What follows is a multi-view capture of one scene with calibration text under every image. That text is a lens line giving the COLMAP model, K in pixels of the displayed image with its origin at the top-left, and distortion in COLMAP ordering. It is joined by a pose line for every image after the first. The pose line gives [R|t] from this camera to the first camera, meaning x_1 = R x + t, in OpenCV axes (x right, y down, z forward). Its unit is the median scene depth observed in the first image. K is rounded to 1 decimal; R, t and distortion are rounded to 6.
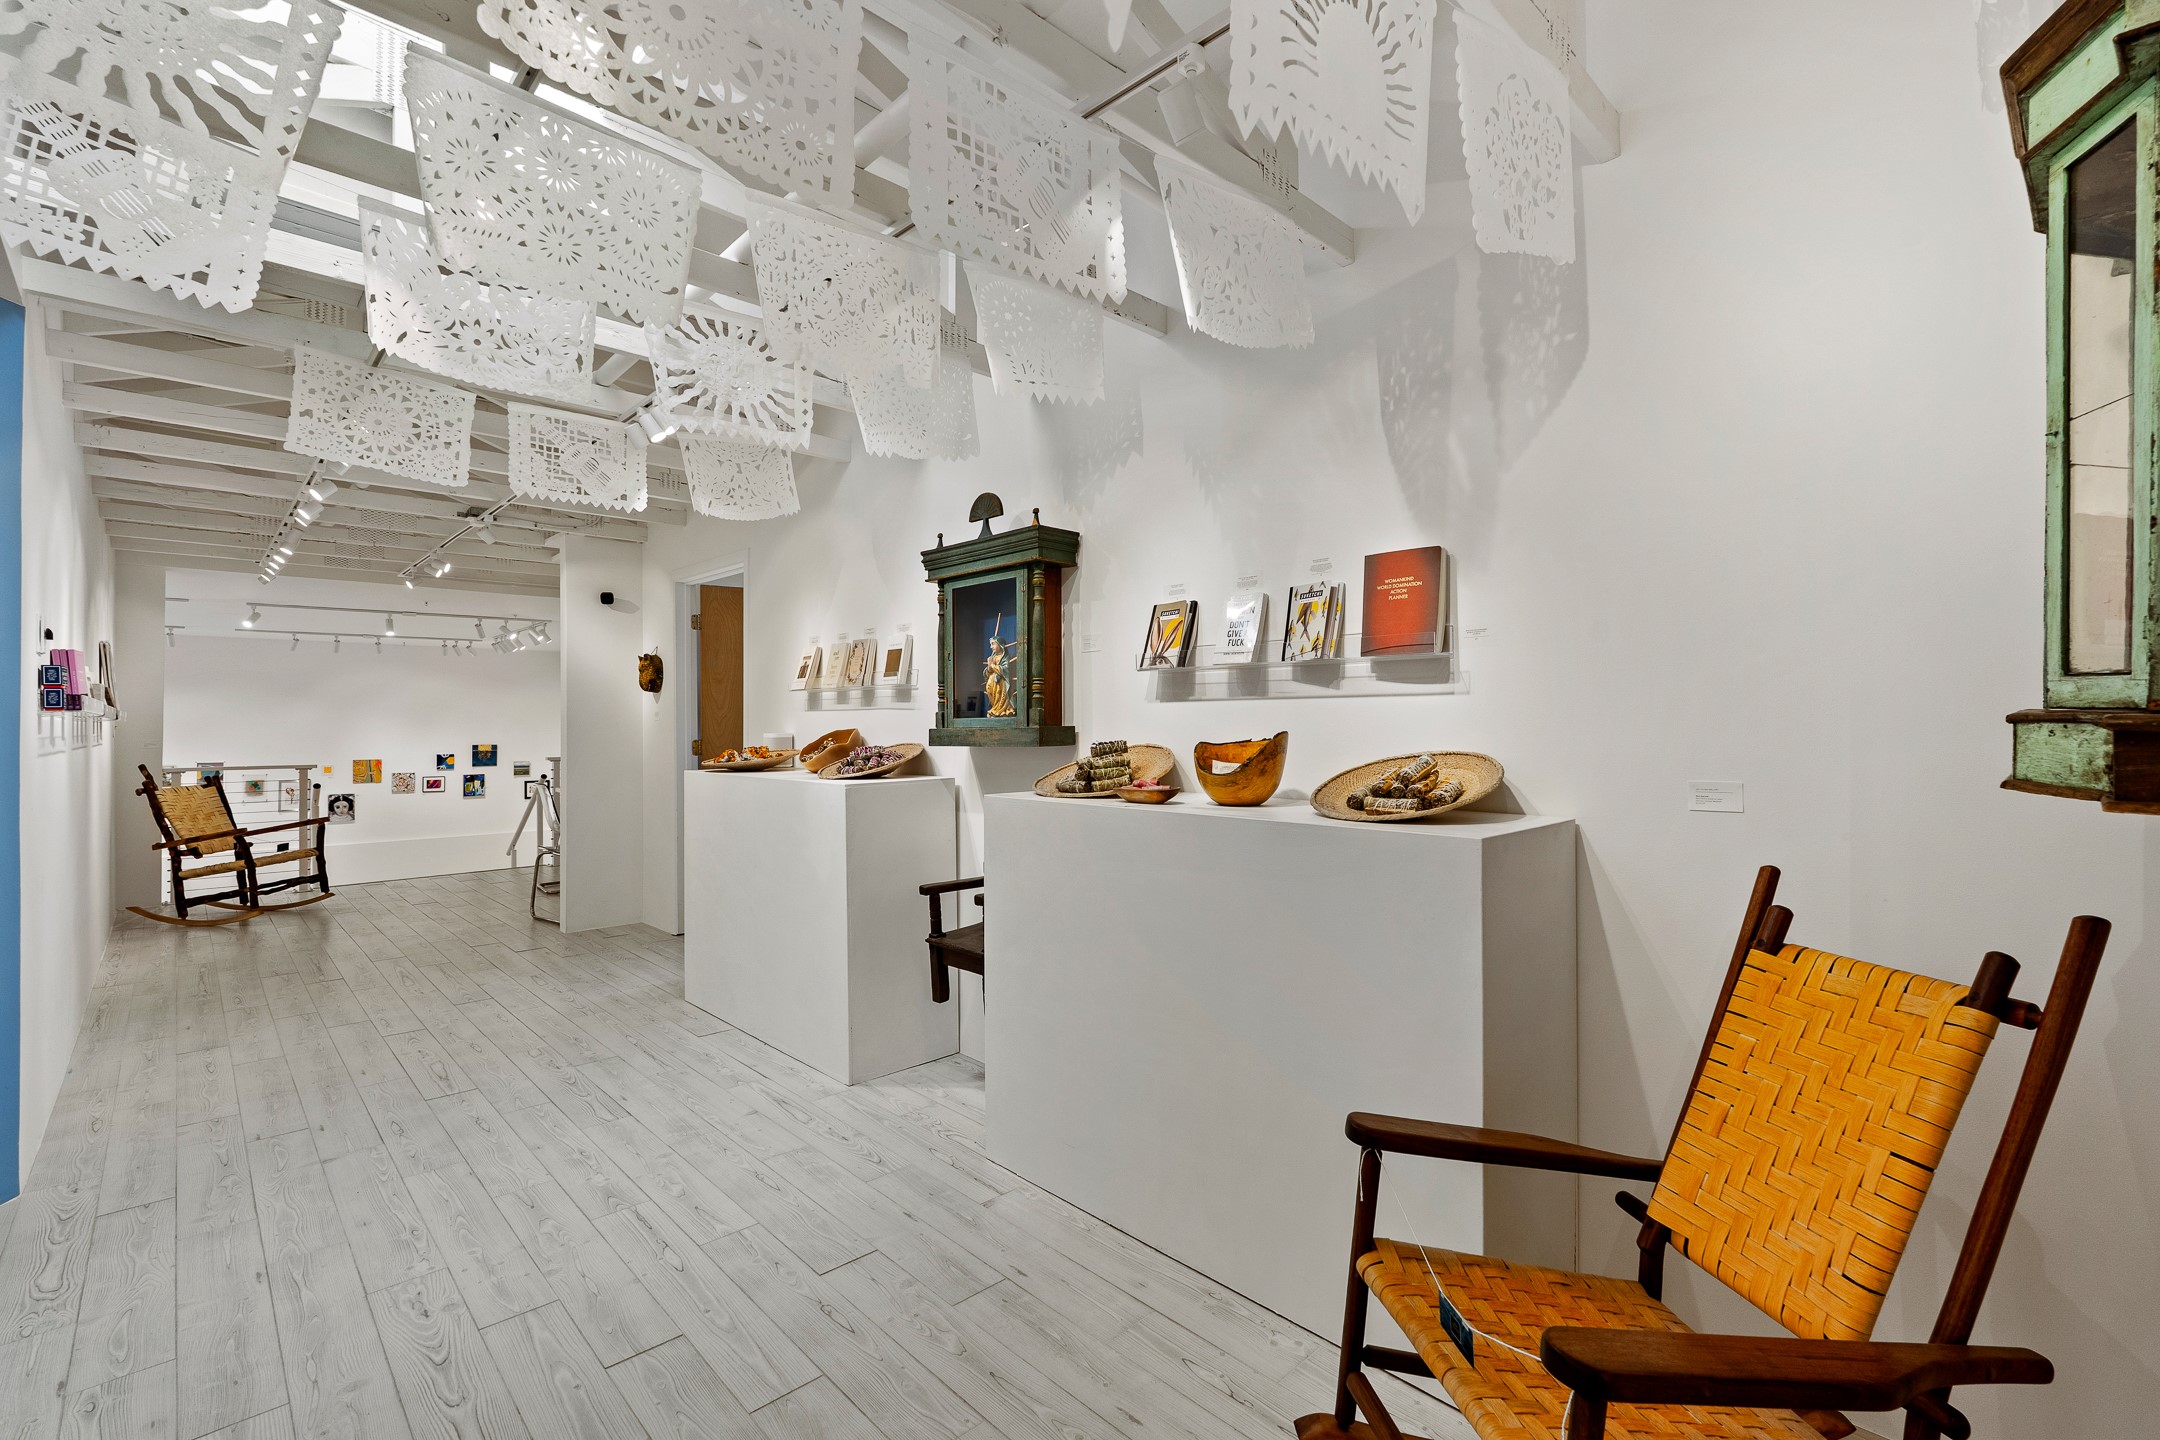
lens RADIAL K [[964.7, 0, 1083.6], [0, 964.7, 719.9], [0, 0, 1]] dist [0.000896, -0.000246]
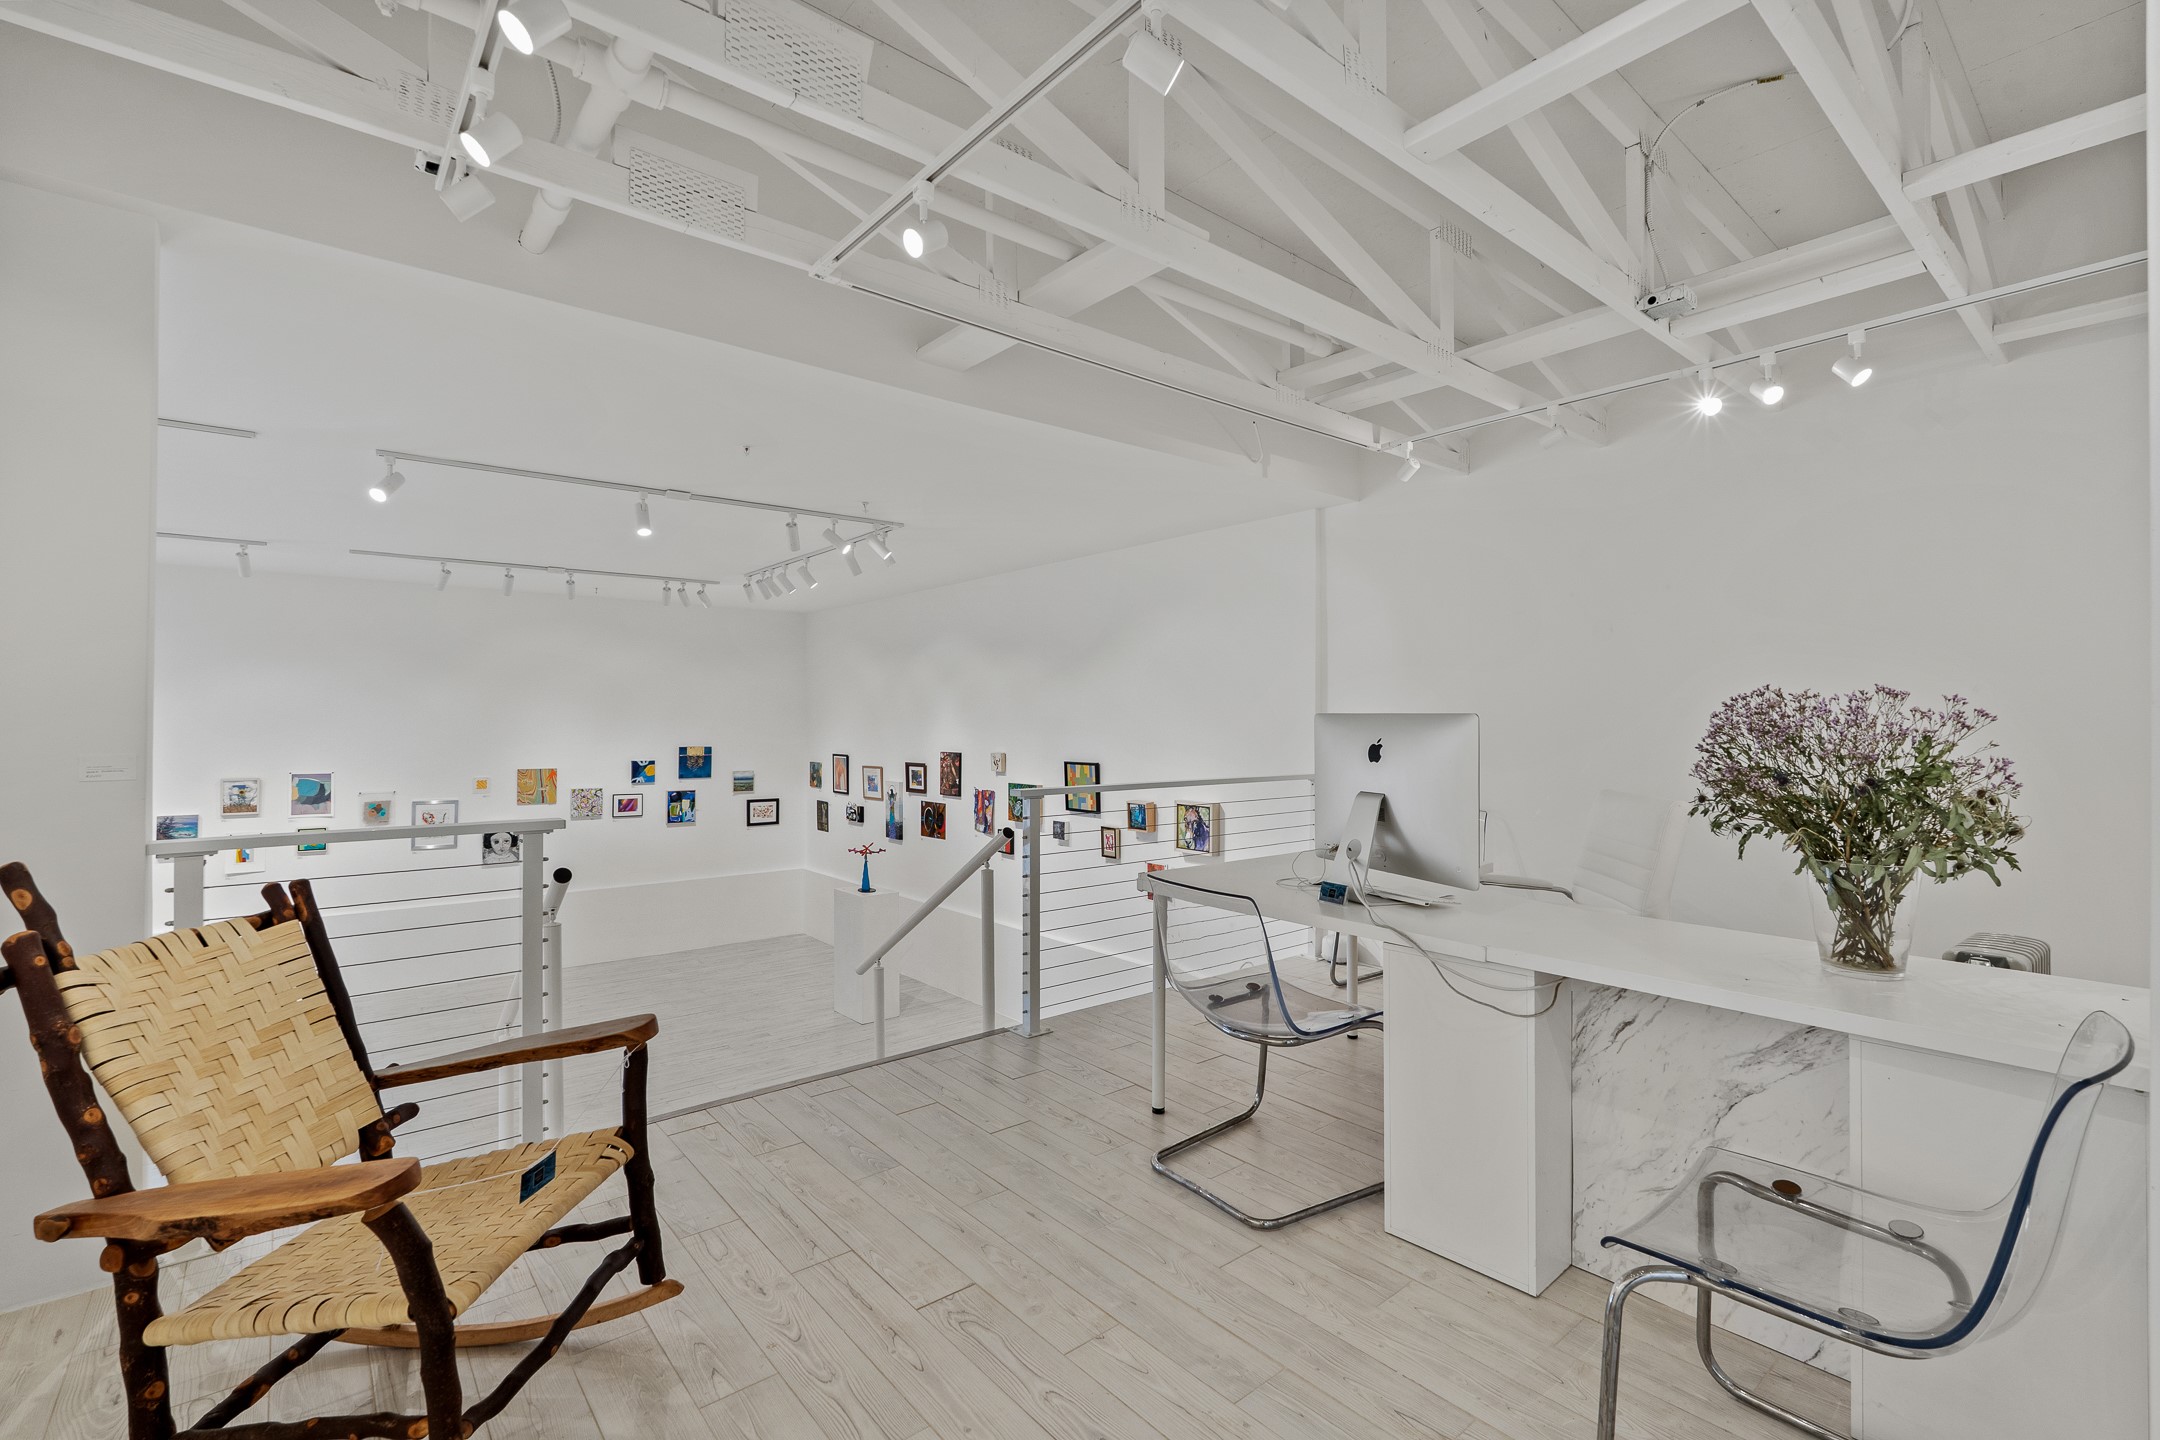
lens RADIAL K [[964.7, 0, 1078.7], [0, 964.7, 723.0], [0, 0, 1]] dist [0.000896, -0.000246]
pose [[0.997487, 0.005275, -0.070658, -0.312679], [-0.004781, 0.999963, 0.007164, 0.003078], [0.070694, -0.006809, 0.997475, 0.352481]]
